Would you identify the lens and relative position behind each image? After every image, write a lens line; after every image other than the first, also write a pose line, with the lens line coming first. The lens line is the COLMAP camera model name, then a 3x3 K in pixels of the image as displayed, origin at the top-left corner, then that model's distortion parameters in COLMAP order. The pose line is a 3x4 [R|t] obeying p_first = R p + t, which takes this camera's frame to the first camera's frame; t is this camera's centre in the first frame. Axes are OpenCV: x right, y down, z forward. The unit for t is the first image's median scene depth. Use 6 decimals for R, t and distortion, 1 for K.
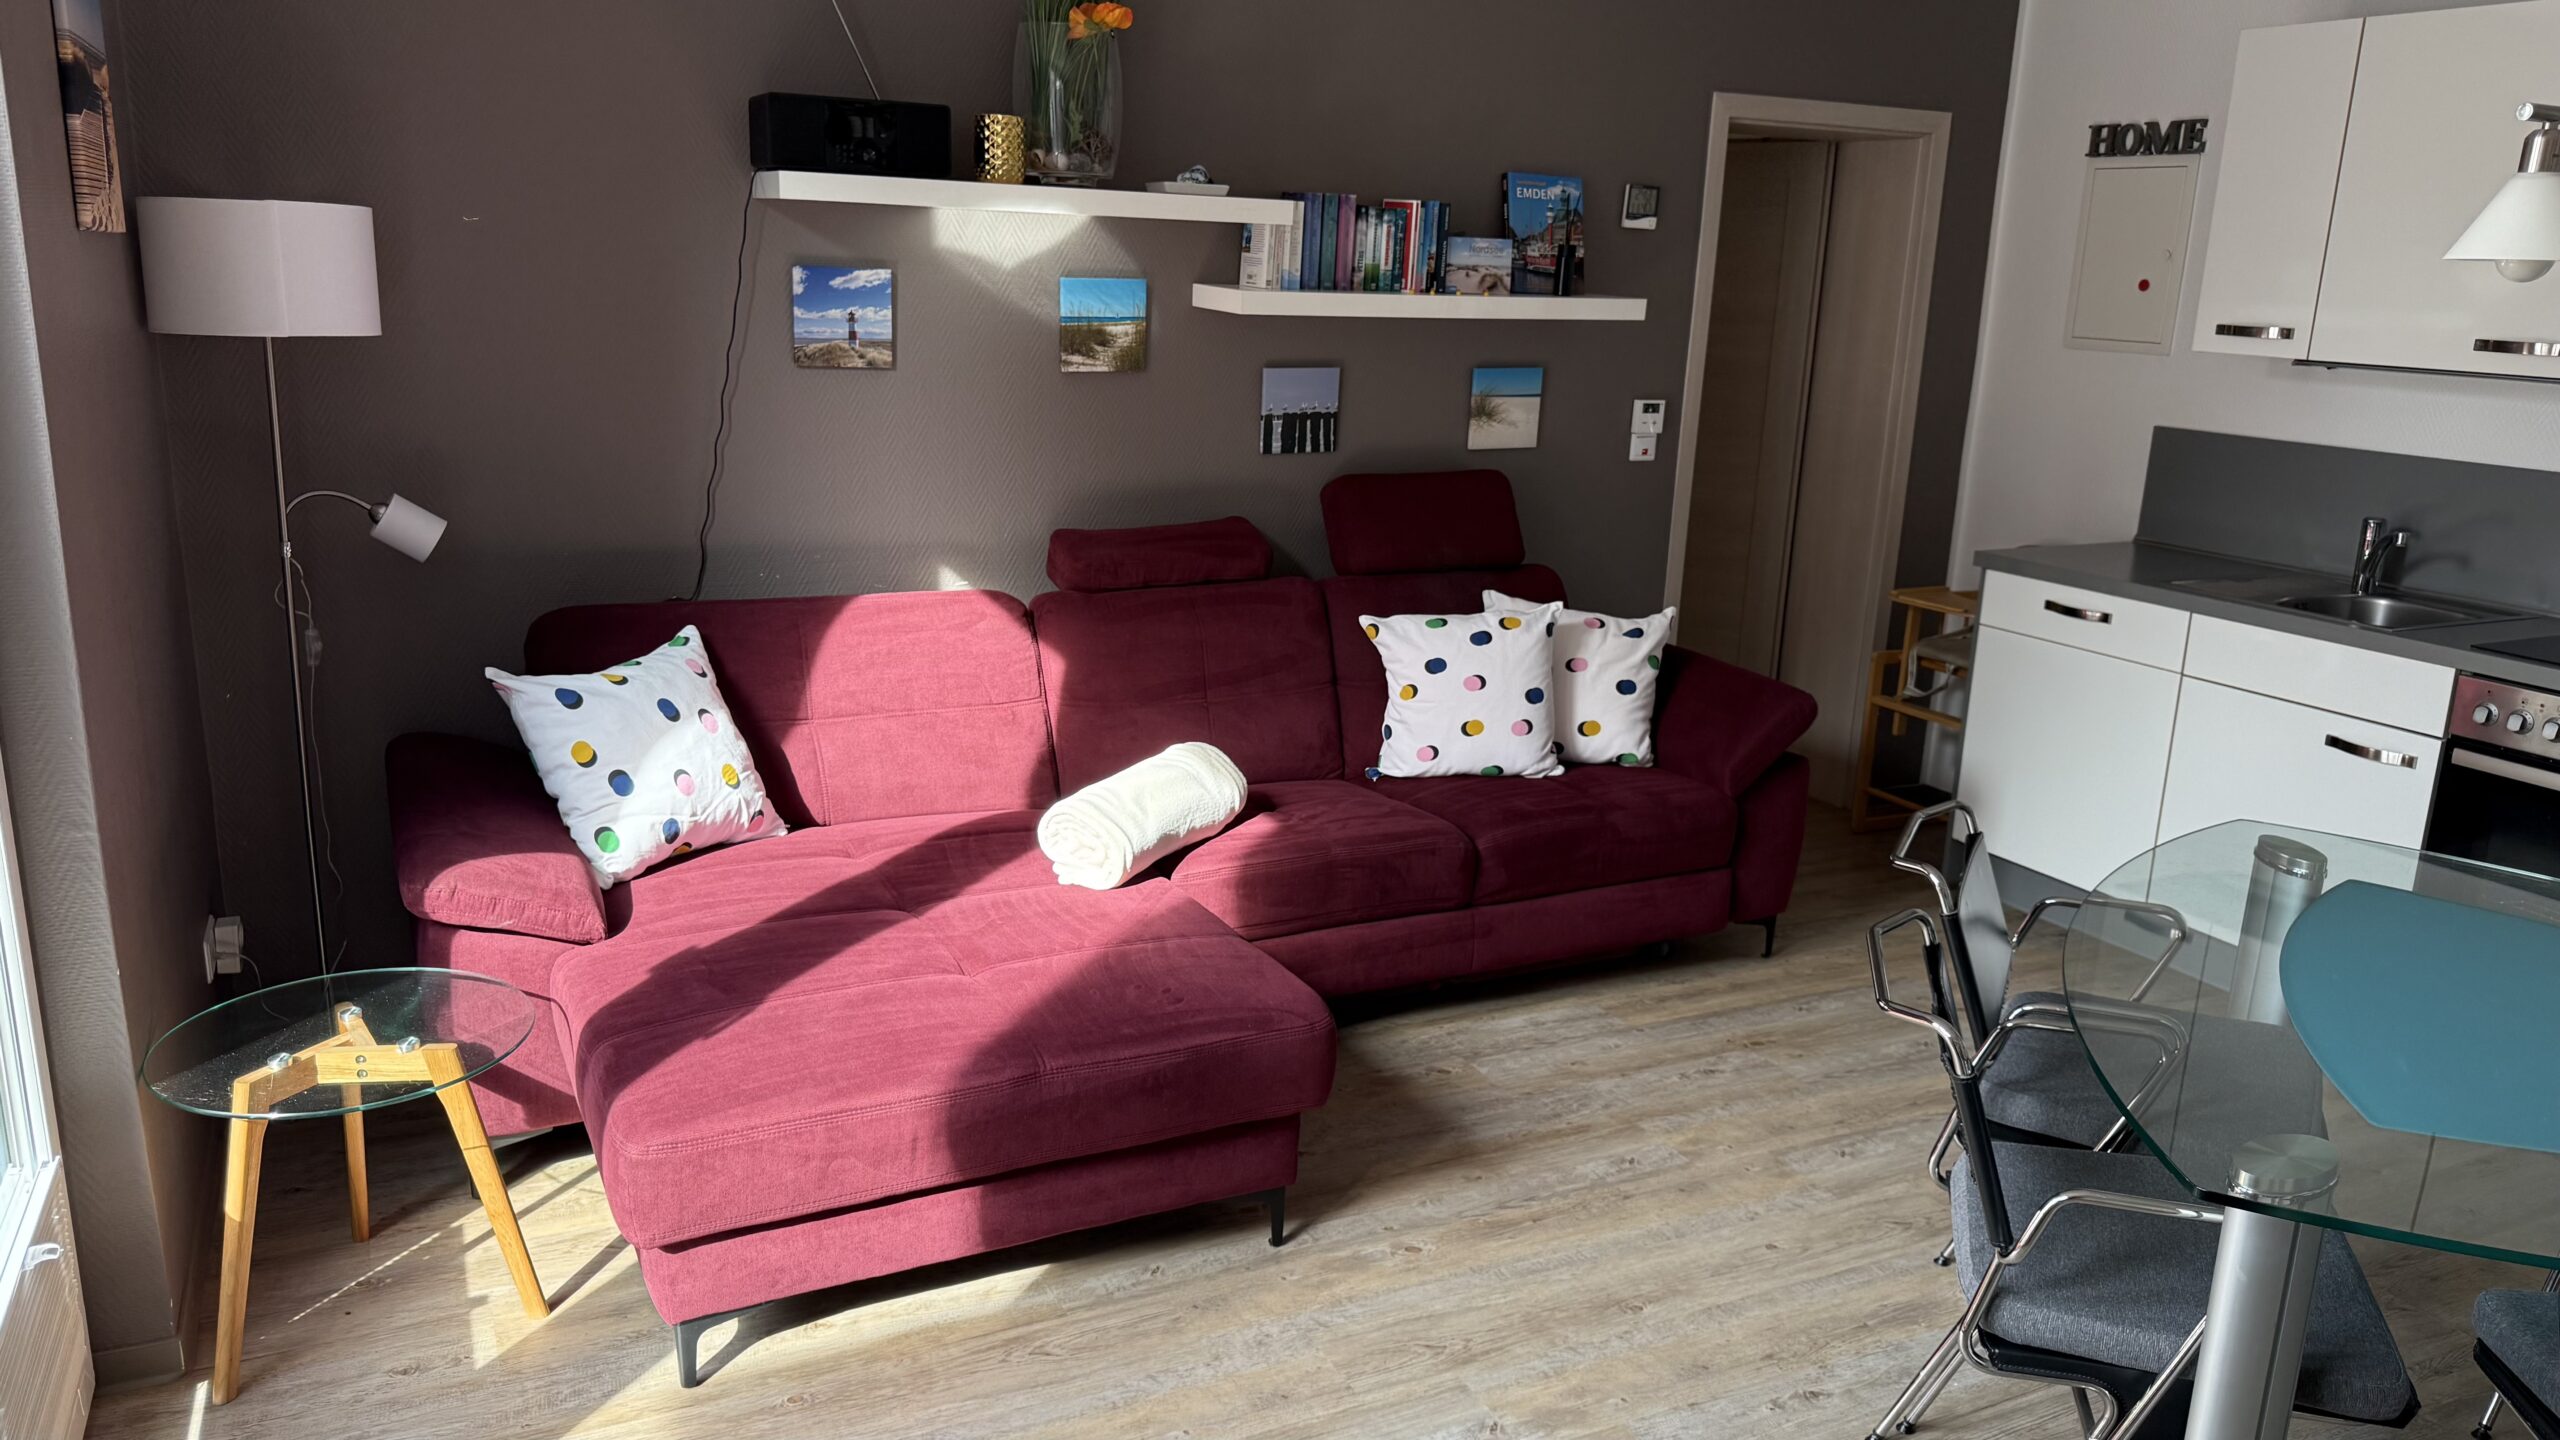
lens RADIAL K [[1813.1, 0, 1262.9], [0, 1813.1, 723.3], [0, 0, 1]] dist [0.179351, -0.359206]
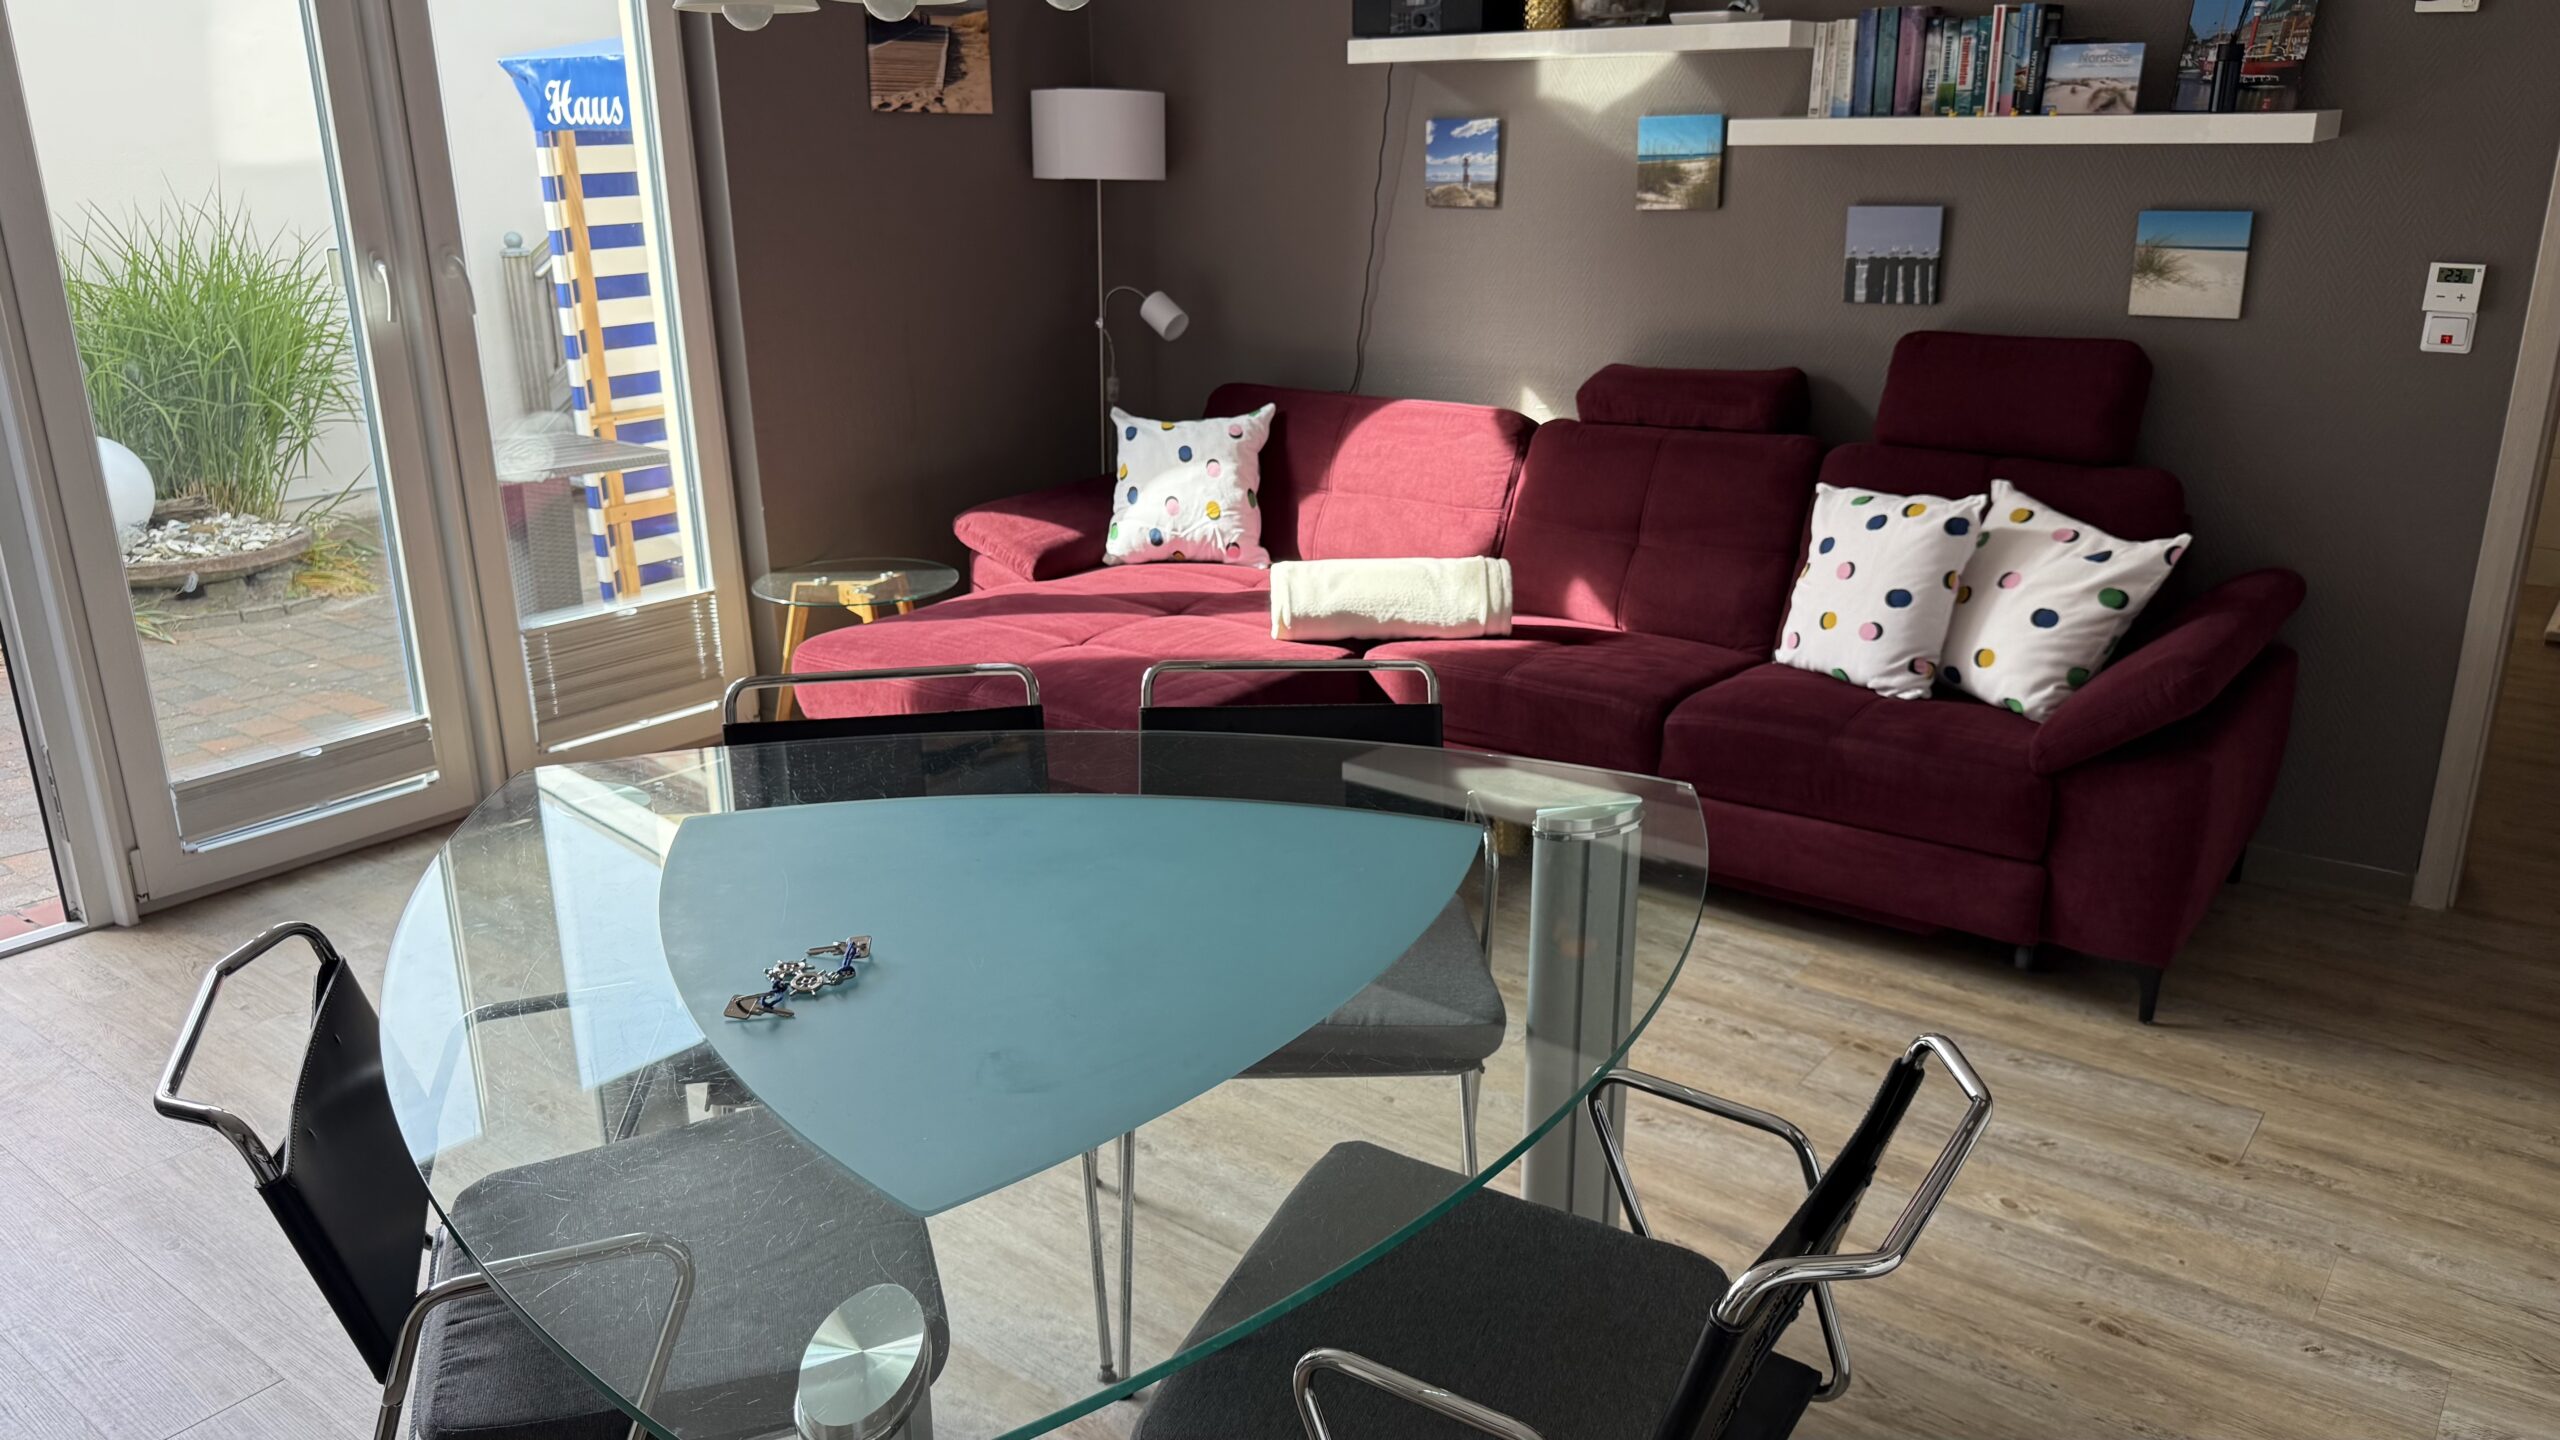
lens RADIAL K [[1813.1, 0, 1262.9], [0, 1813.1, 723.3], [0, 0, 1]] dist [0.179351, -0.359206]
pose [[0.429121, 0.239559, -0.870900, 0.775906], [-0.201075, 0.965329, 0.166458, -0.041910], [0.880582, 0.103686, 0.462412, 0.356506]]
